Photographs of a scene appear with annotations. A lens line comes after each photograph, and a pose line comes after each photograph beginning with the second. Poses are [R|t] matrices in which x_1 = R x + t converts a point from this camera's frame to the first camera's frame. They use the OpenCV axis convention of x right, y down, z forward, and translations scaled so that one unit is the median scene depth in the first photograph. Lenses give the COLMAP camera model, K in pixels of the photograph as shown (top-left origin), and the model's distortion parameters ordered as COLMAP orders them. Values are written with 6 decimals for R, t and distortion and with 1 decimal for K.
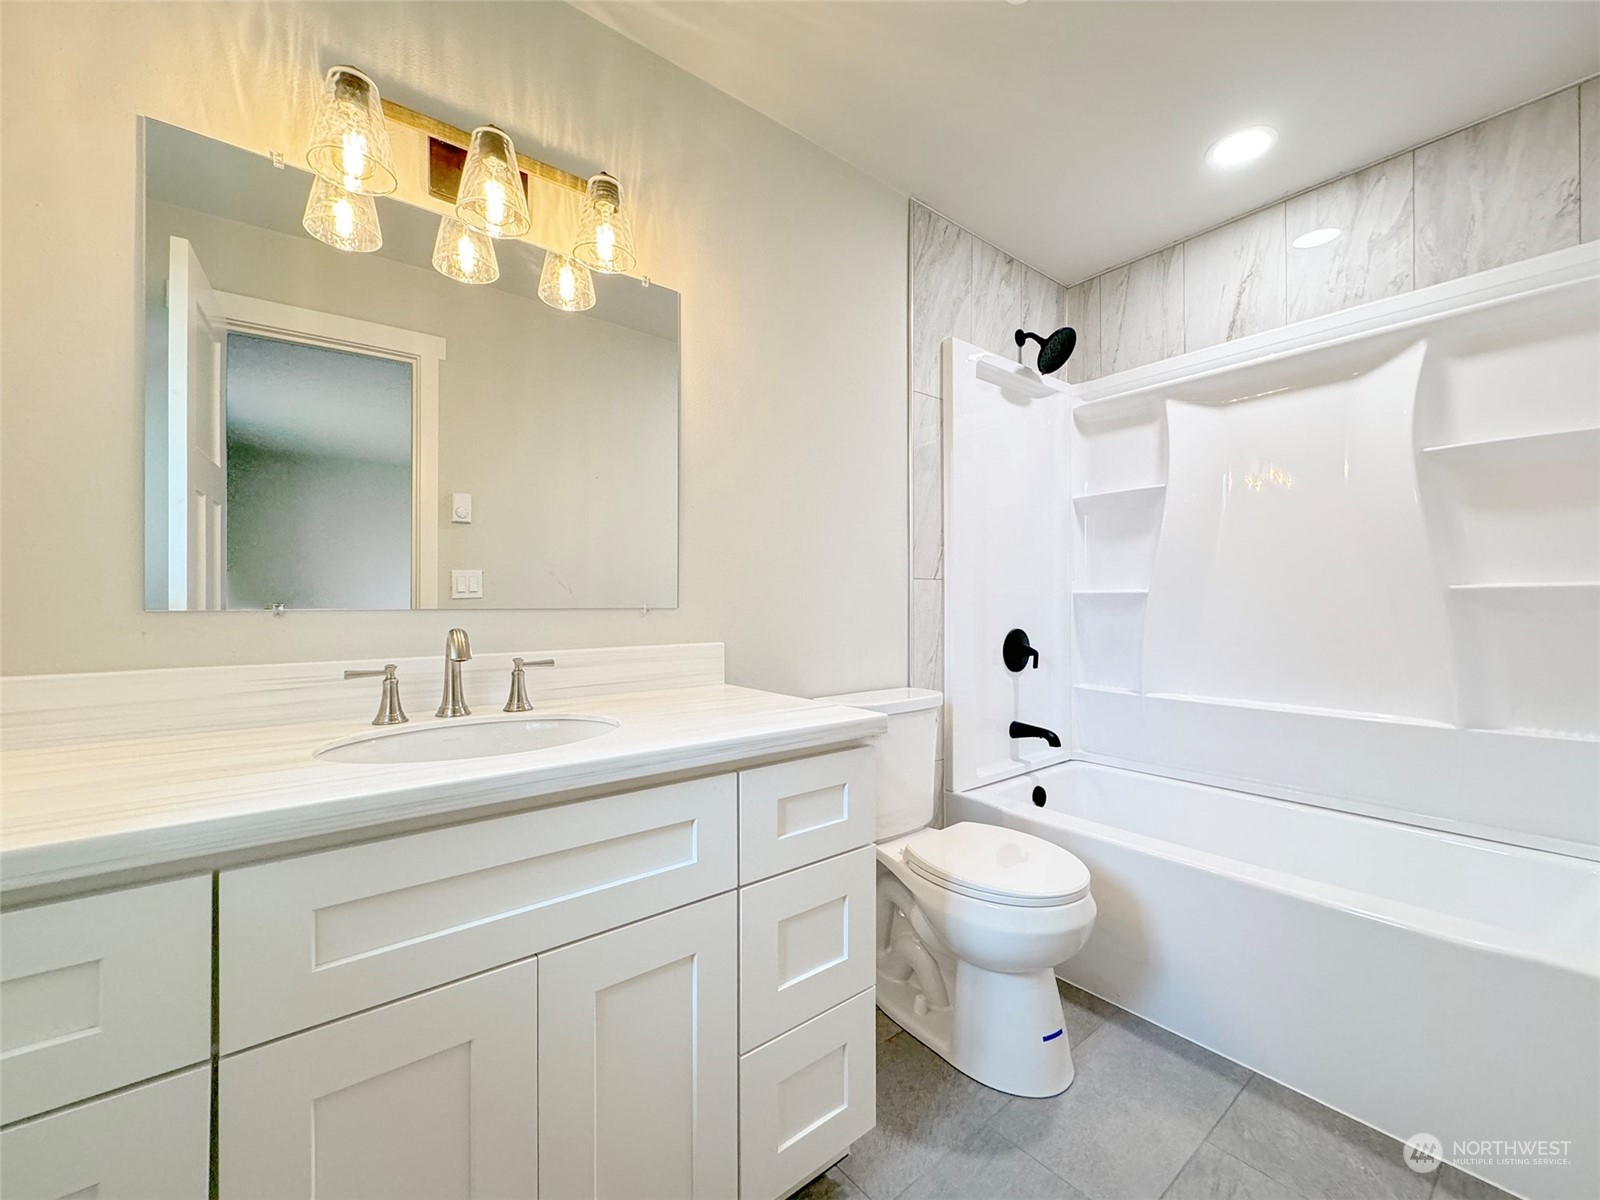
lens RADIAL K [[643.1, 0, 801.1], [0, 643.1, 600.1], [0, 0, 1]] dist [-0.000832, 0.000070]
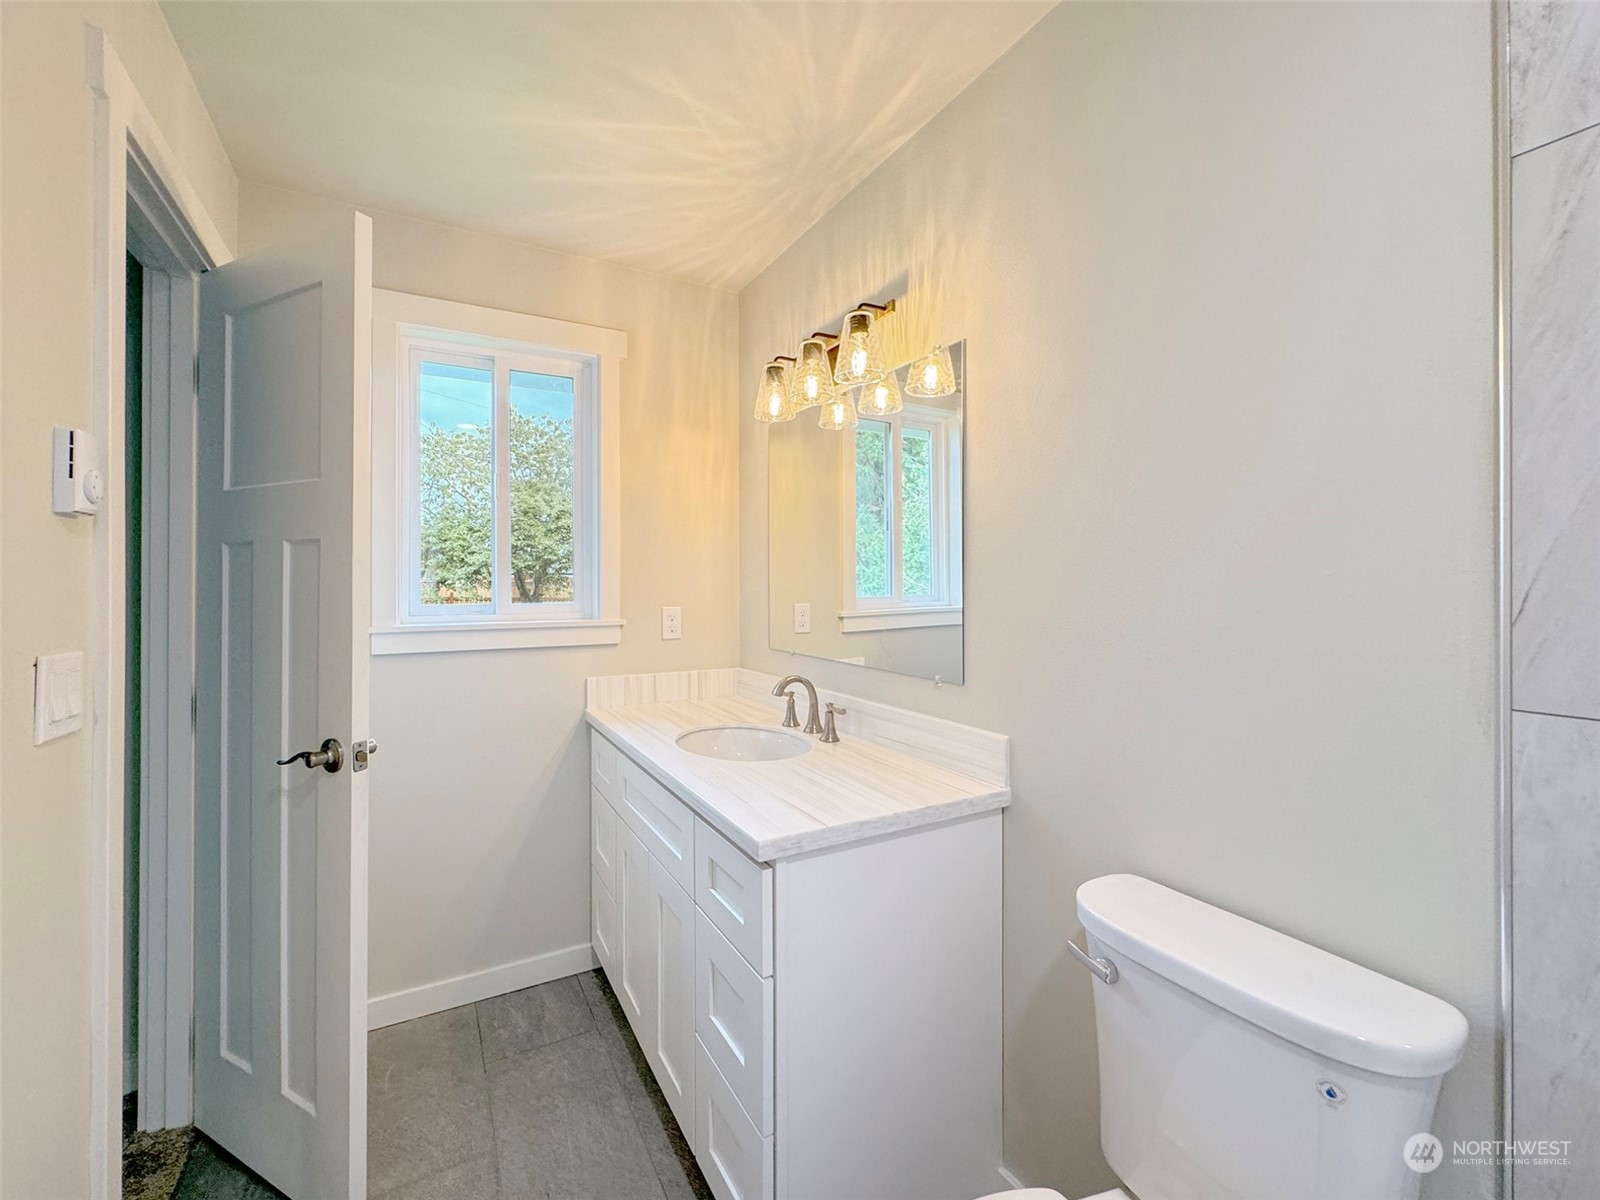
lens RADIAL K [[685.4, 0, 833.0], [0, 685.4, 592.2], [0, 0, 1]] dist [-0.001915, 0.000084]
pose [[-0.133213, 0.021914, -0.990845, 0.937373], [-0.006381, 0.999716, 0.022969, -0.165018], [0.991067, 0.009382, -0.133035, 1.106890]]
